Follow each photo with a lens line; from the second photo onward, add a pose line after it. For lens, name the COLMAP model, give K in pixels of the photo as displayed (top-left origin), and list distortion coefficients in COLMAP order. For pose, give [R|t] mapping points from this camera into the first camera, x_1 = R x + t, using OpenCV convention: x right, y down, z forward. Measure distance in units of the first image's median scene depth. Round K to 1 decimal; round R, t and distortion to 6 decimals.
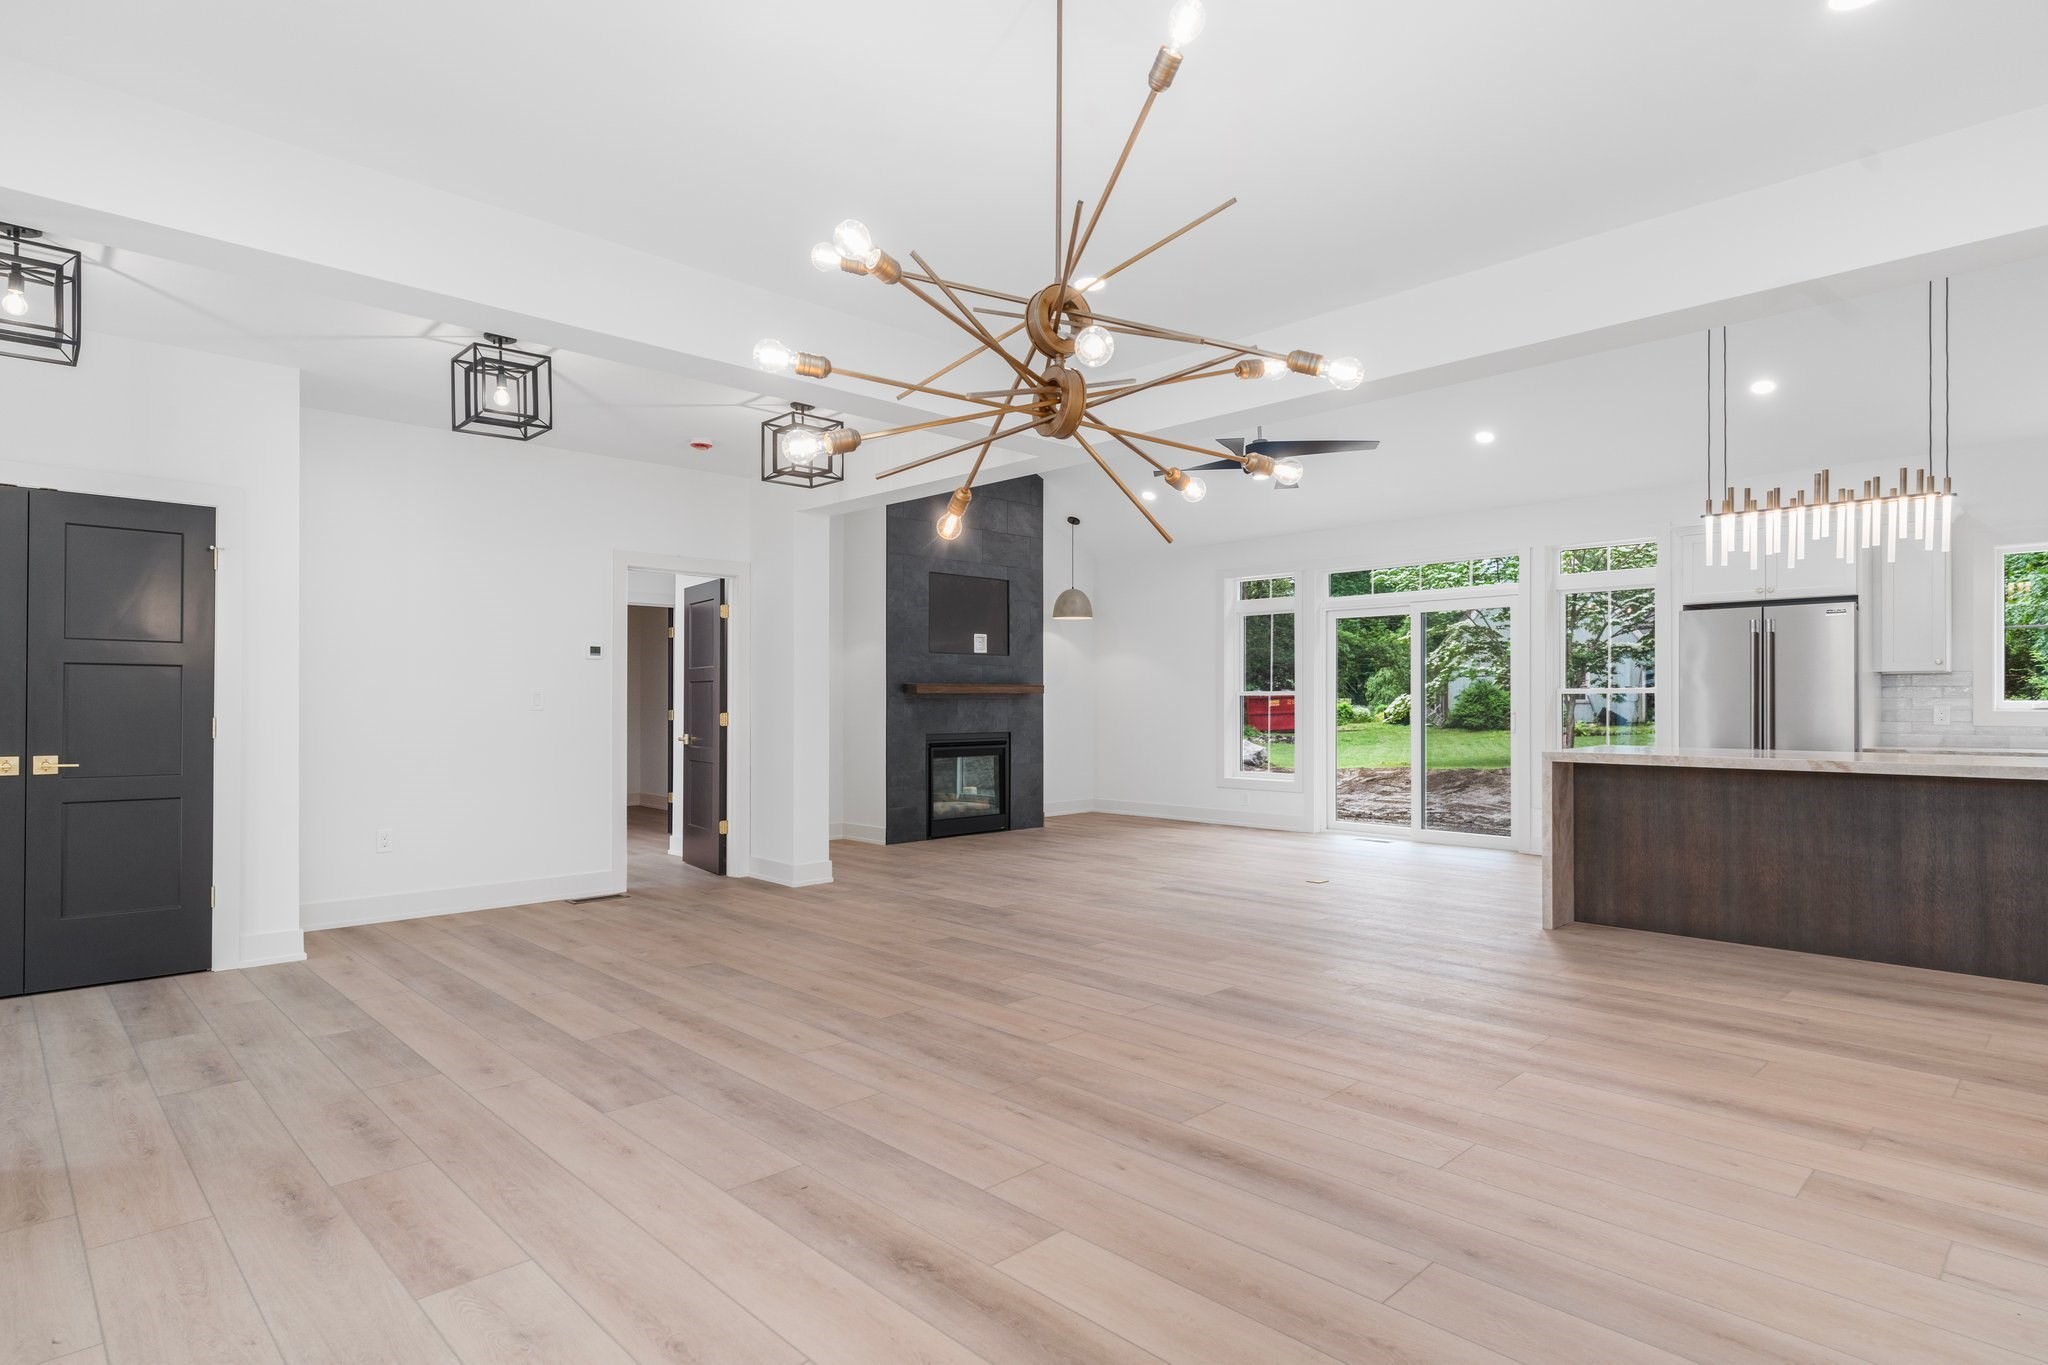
lens RADIAL K [[1071.9, 0, 1016.2], [0, 1071.9, 692.1], [0, 0, 1]] dist [-0.008767, 0.003318]
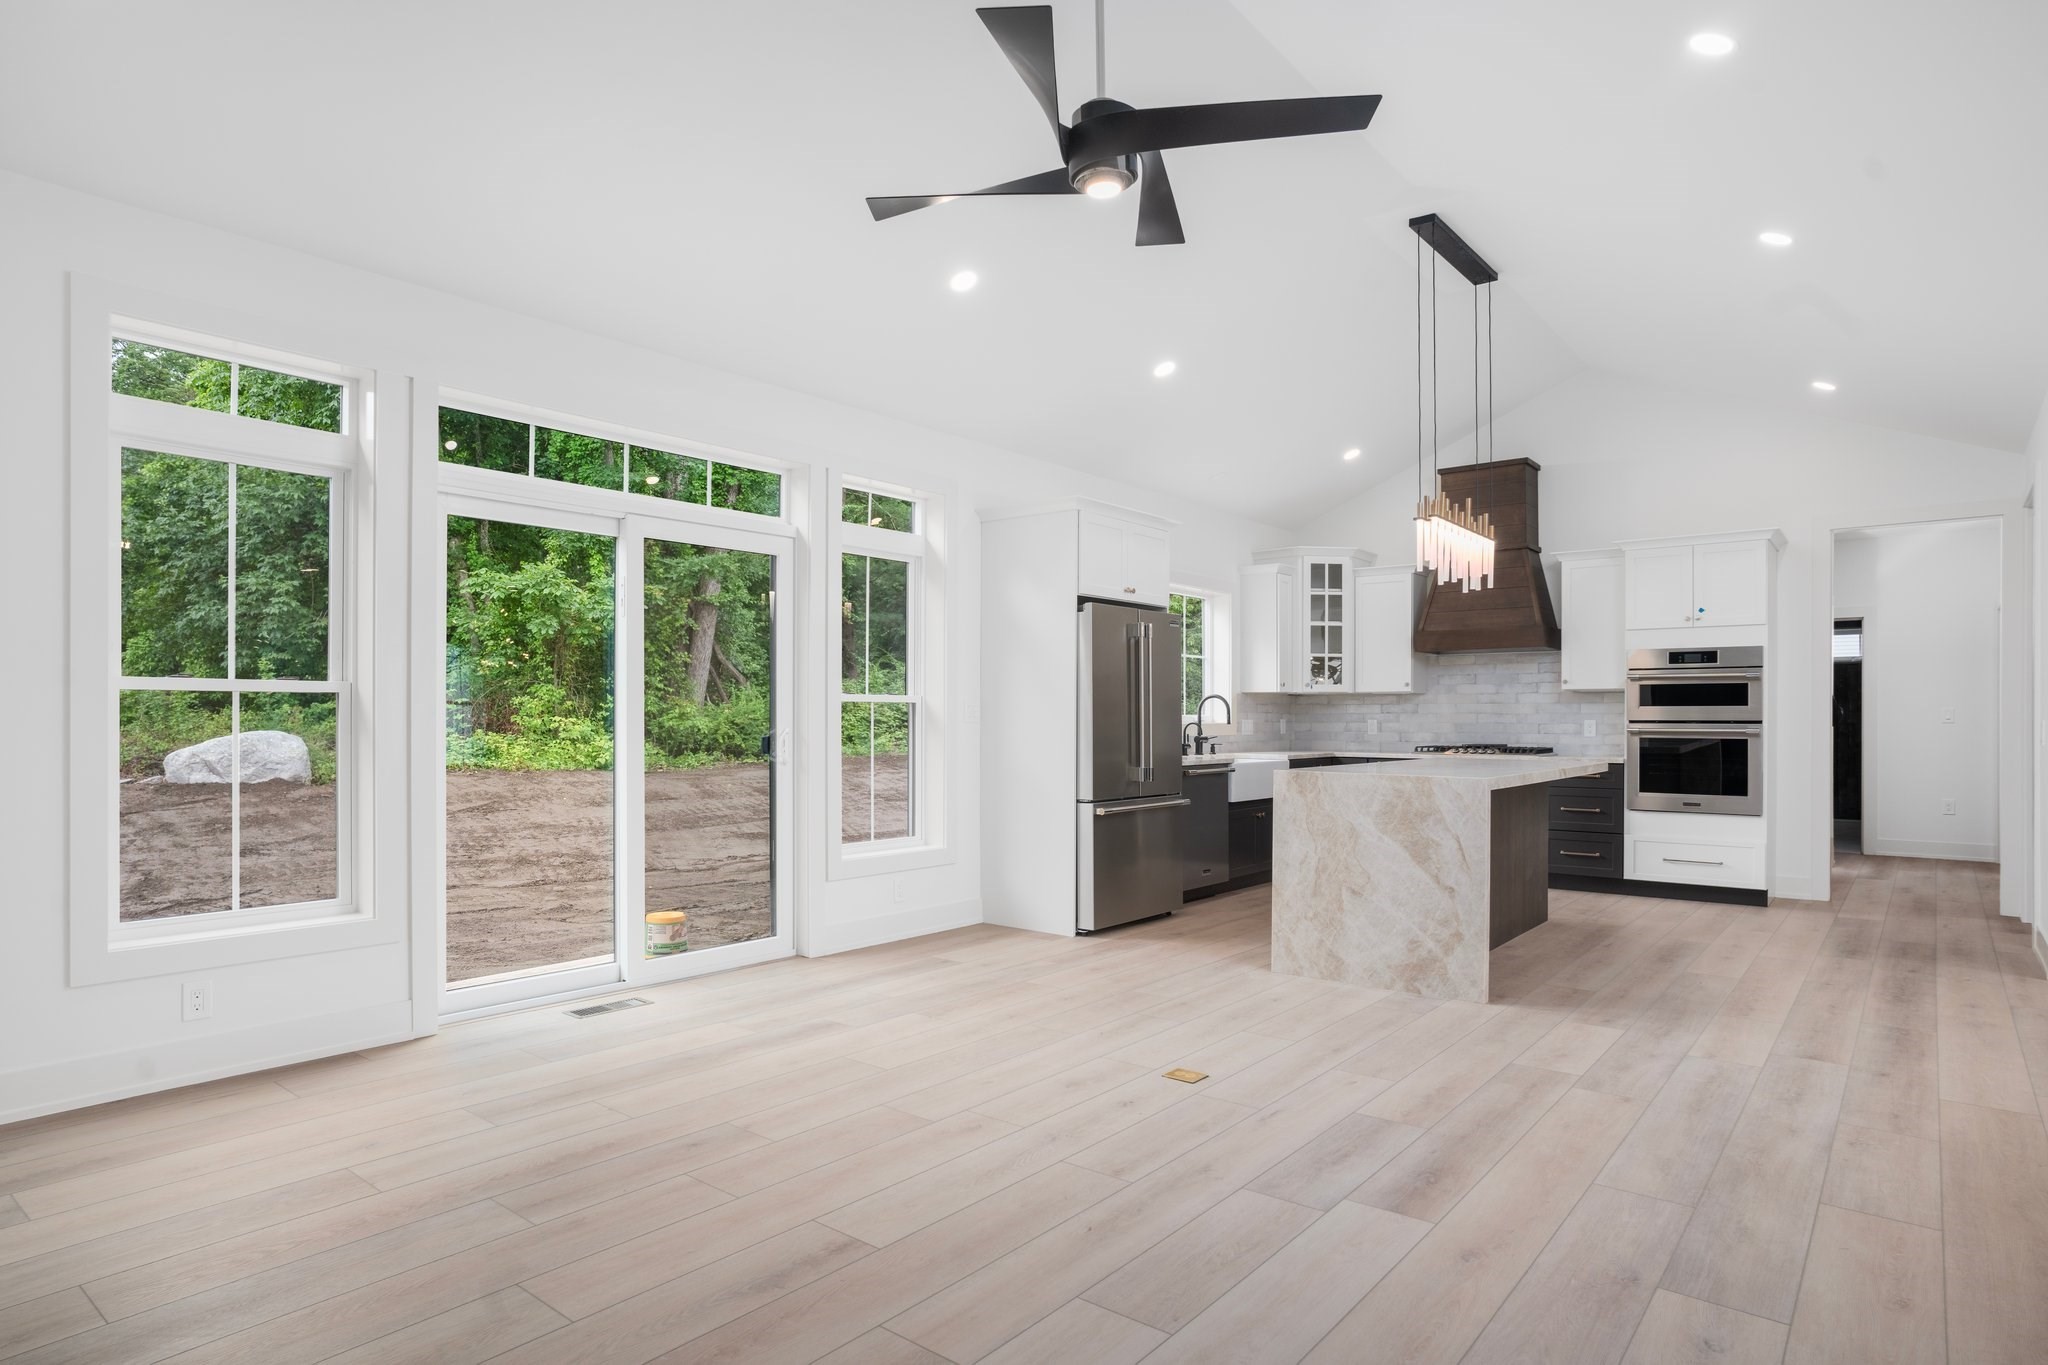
lens RADIAL K [[1140.8, 0, 993.9], [0, 1140.8, 719.6], [0, 0, 1]] dist [-0.033332, 0.012299]
pose [[-0.099873, -0.002242, 0.994998, -0.413986], [-0.010695, 0.999942, 0.001180, 0.024265], [-0.994943, -0.010524, -0.099891, 1.984476]]
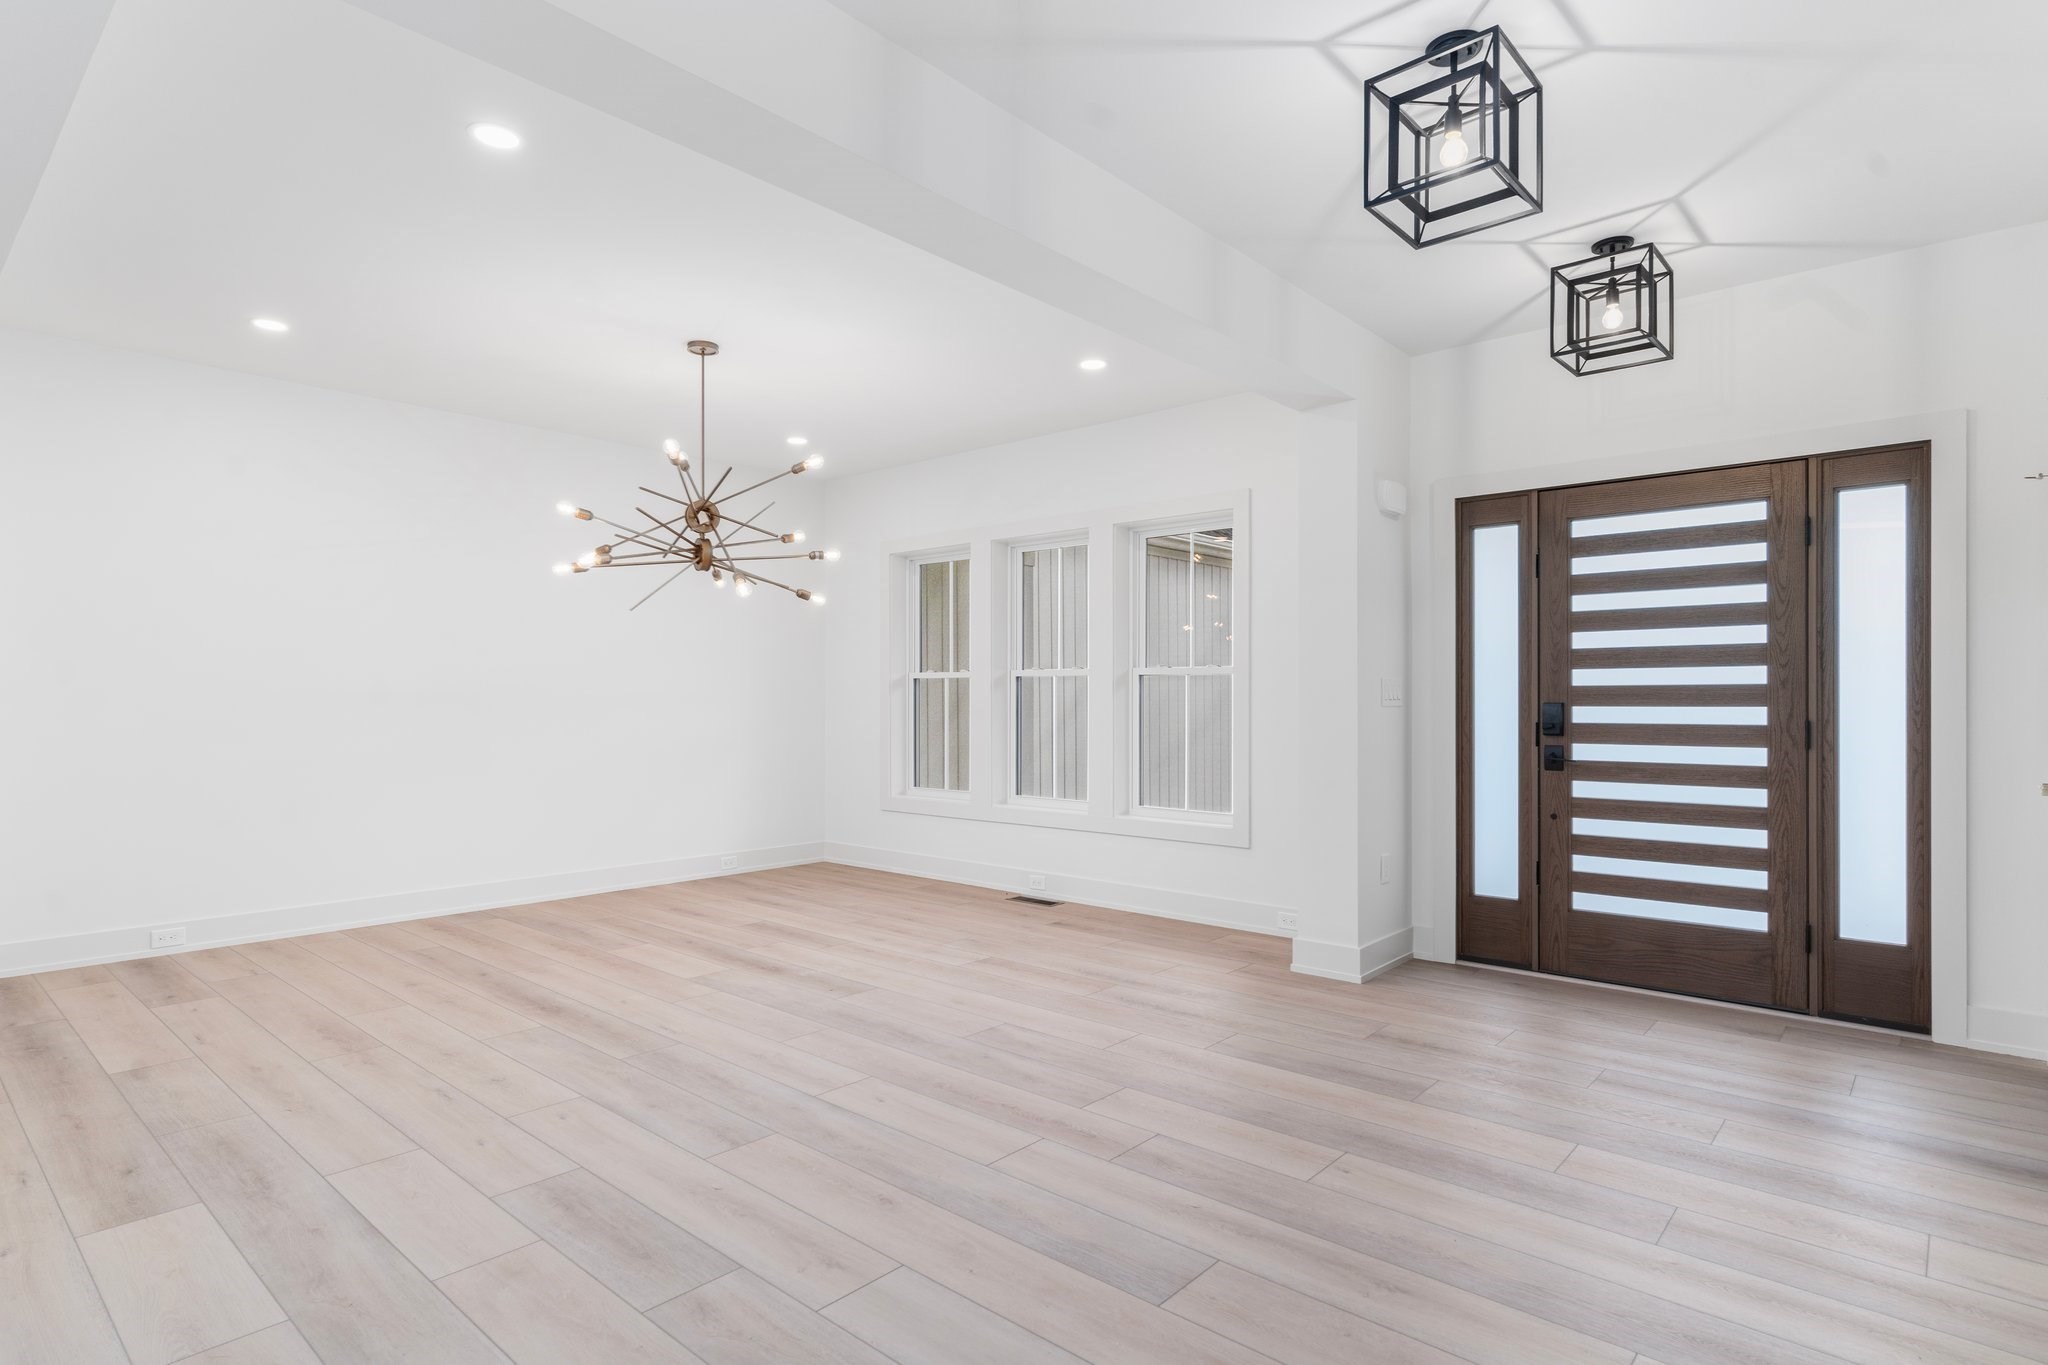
lens RADIAL K [[1071.9, 0, 1015.2], [0, 1071.9, 705.3], [0, 0, 1]] dist [-0.008767, 0.003318]
pose [[-0.997743, -0.001339, -0.067134, -0.235111], [-0.001170, 0.999996, -0.002546, 0.018689], [0.067137, -0.002462, -0.997741, 1.698597]]
